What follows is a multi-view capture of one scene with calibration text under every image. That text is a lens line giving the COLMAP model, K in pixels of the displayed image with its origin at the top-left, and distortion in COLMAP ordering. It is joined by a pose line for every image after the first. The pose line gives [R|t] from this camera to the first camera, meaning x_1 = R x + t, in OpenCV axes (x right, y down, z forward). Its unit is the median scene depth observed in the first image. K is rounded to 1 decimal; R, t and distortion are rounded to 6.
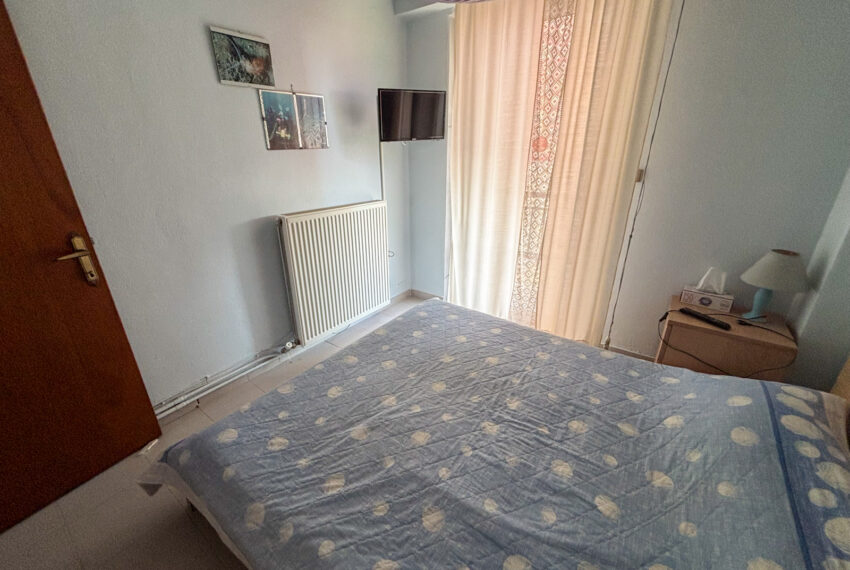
lens RADIAL K [[344.0, 0, 426.4], [0, 344.0, 279.4], [0, 0, 1]] dist [0.000812, 0.000130]
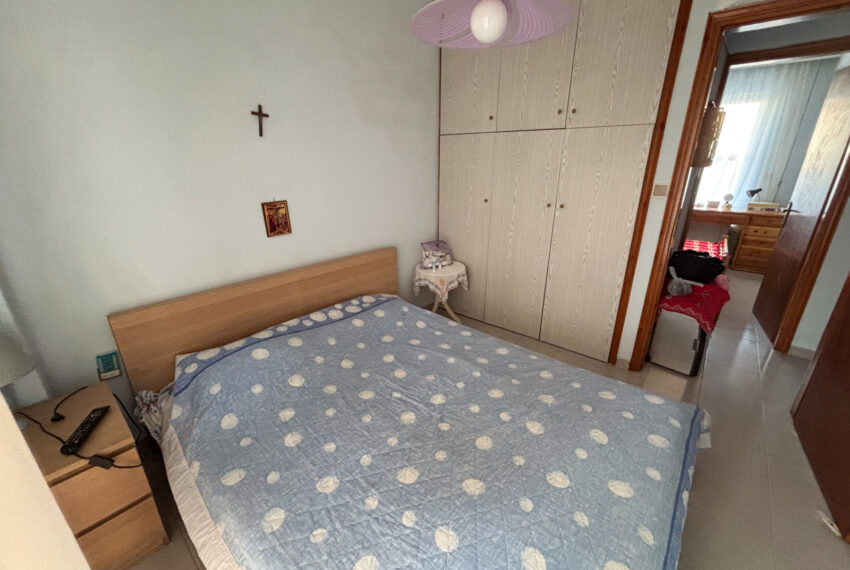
lens RADIAL K [[344.0, 0, 426.6], [0, 344.0, 279.8], [0, 0, 1]] dist [0.000812, 0.000130]
pose [[-0.996573, -0.024024, 0.079156, 0.151156], [0.032706, 0.764497, 0.643797, -0.705120], [-0.075981, 0.644180, -0.761091, 1.752550]]
